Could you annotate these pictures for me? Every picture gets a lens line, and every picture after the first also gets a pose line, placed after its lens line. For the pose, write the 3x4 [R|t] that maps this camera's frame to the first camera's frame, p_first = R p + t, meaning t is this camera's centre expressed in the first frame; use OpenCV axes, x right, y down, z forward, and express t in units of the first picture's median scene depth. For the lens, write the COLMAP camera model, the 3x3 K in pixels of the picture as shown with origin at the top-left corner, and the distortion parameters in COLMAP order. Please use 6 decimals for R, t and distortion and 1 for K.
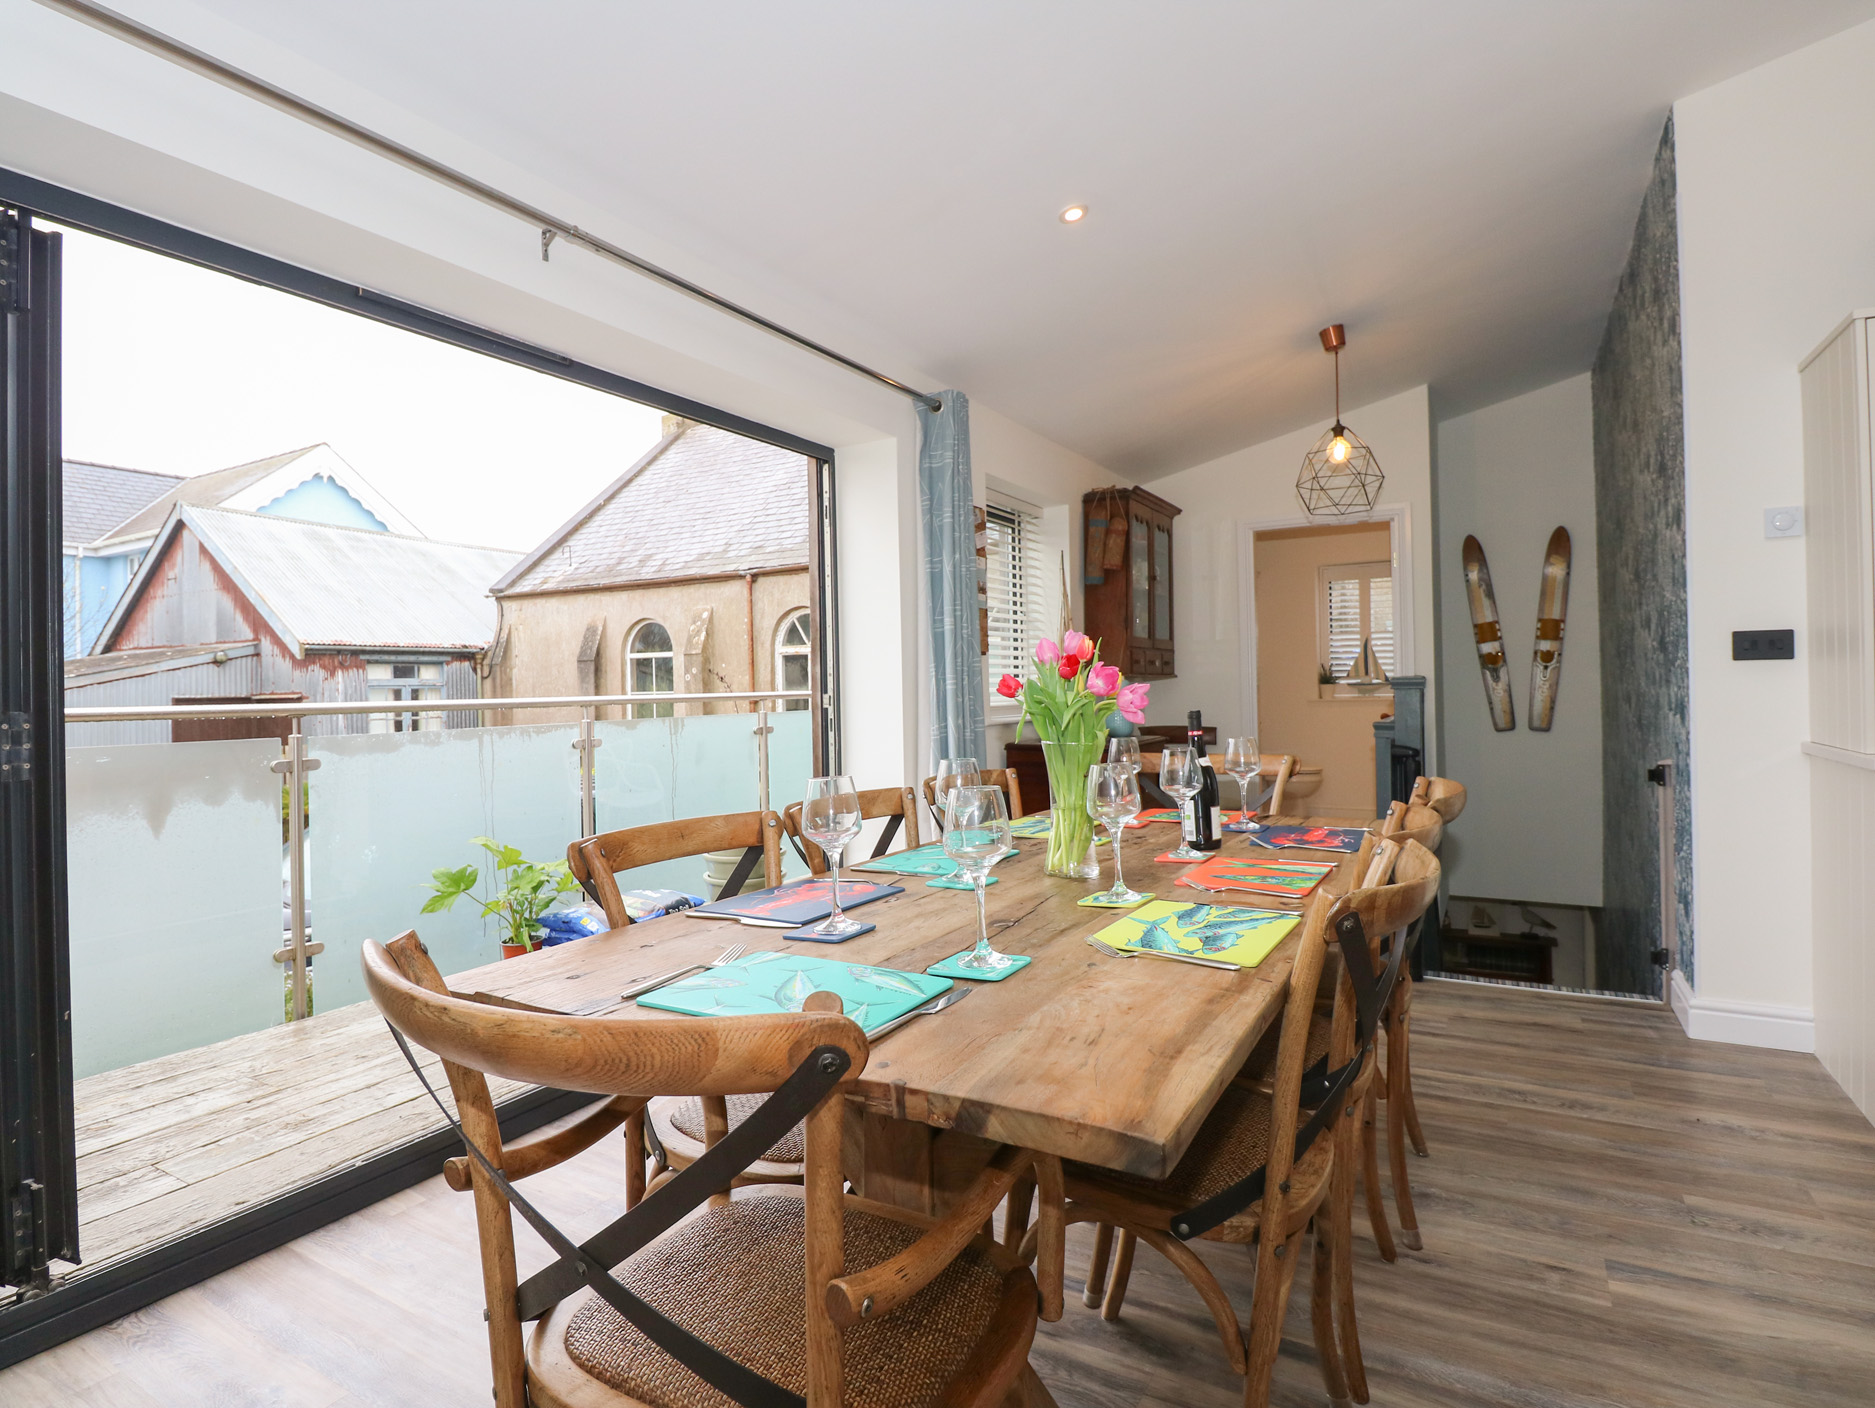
lens RADIAL K [[979.0, 0, 950.4], [0, 979.0, 690.0], [0, 0, 1]] dist [-0.001248, -0.013237]
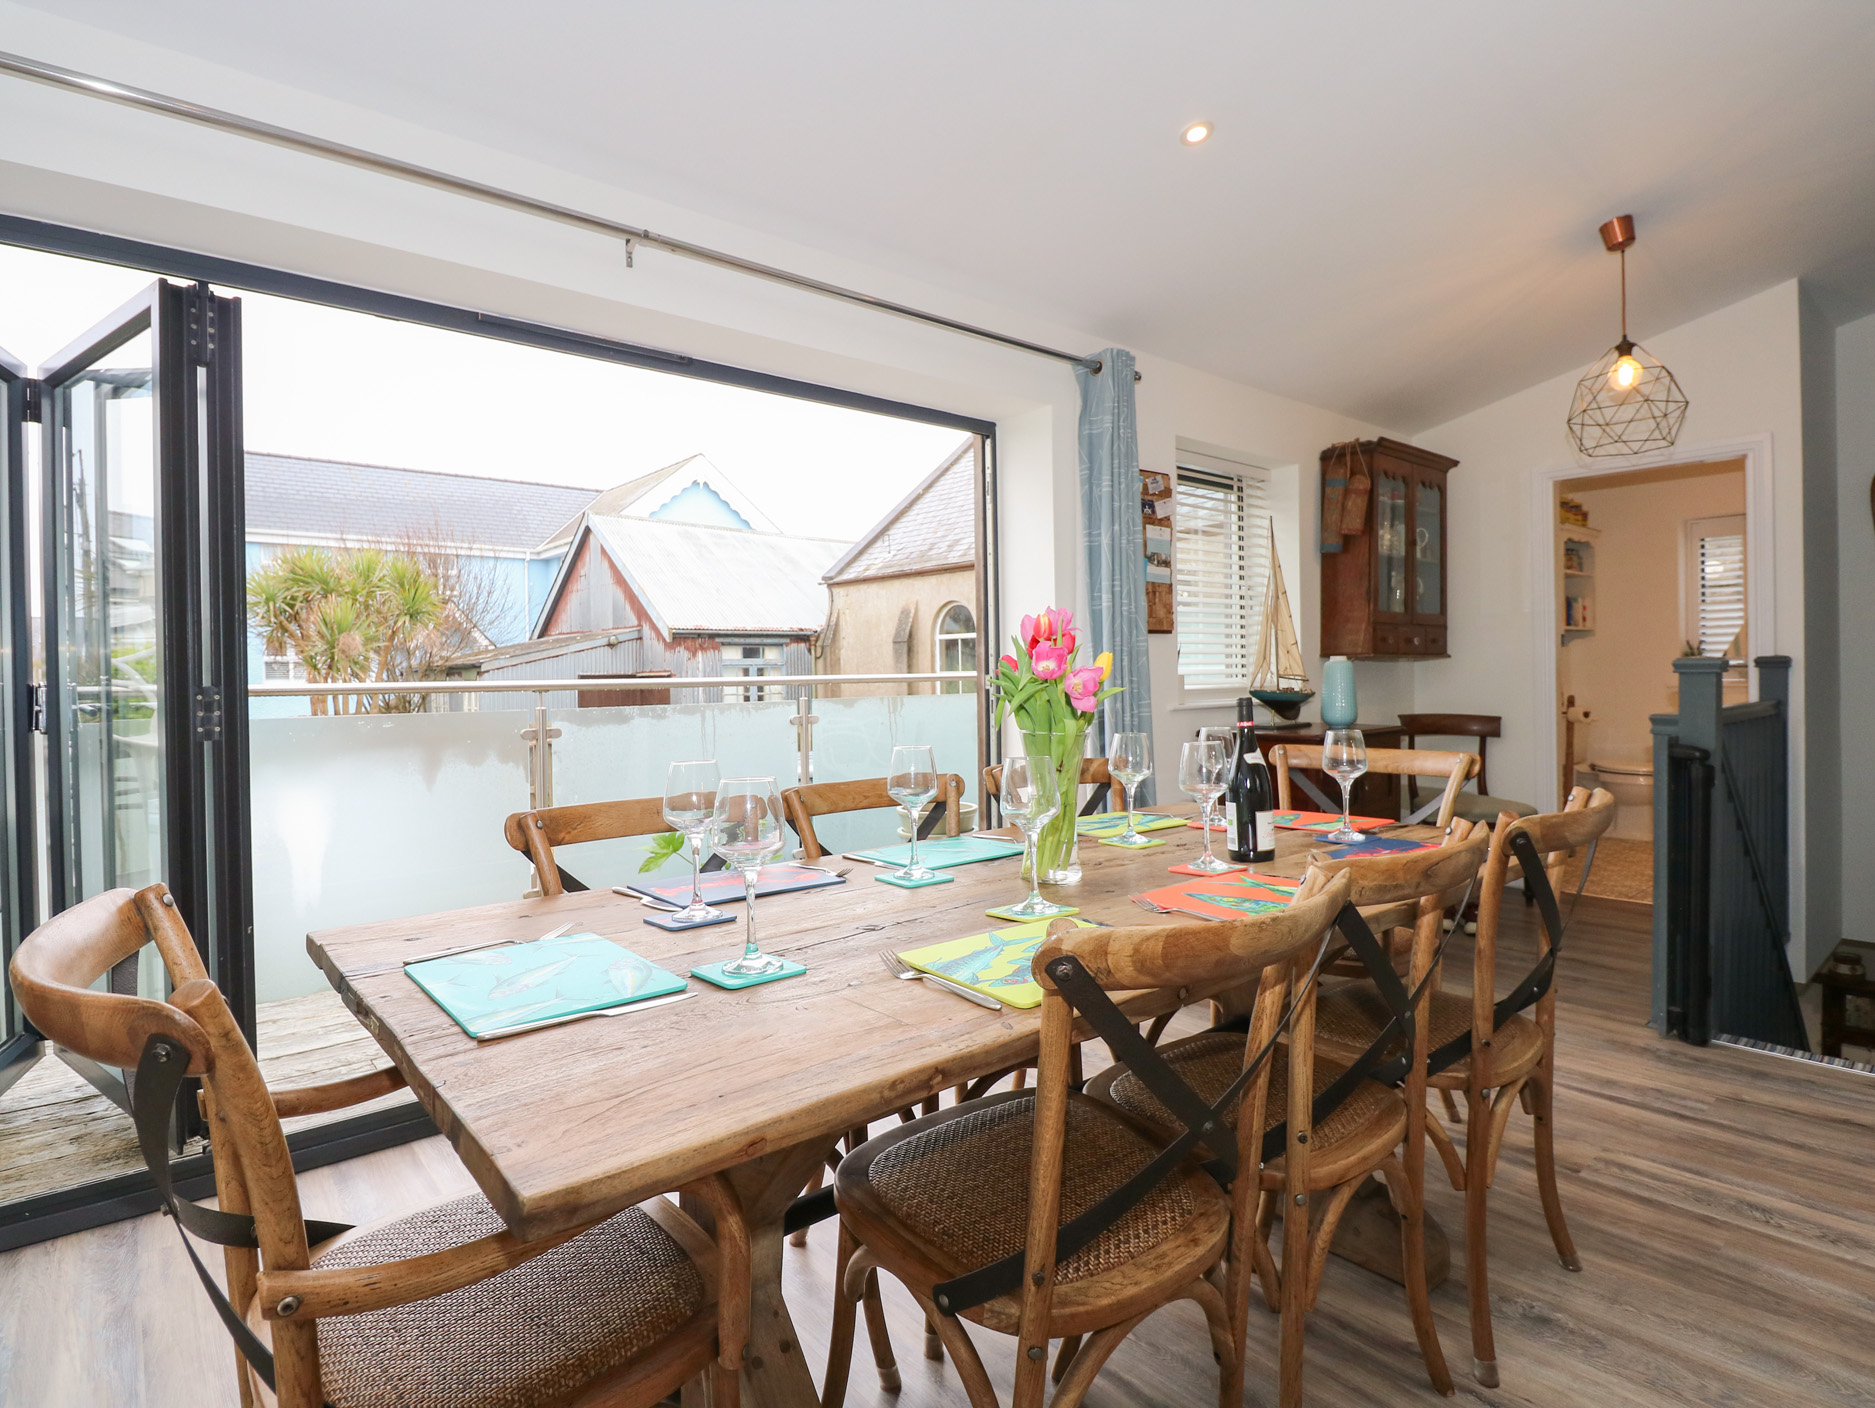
lens RADIAL K [[979.0, 0, 950.4], [0, 979.0, 690.0], [0, 0, 1]] dist [-0.001248, -0.013237]
pose [[0.939838, 0.010868, -0.341446, 0.126684], [-0.003891, 0.999770, 0.021111, -0.000926], [0.341597, -0.018512, 0.939664, 0.048583]]
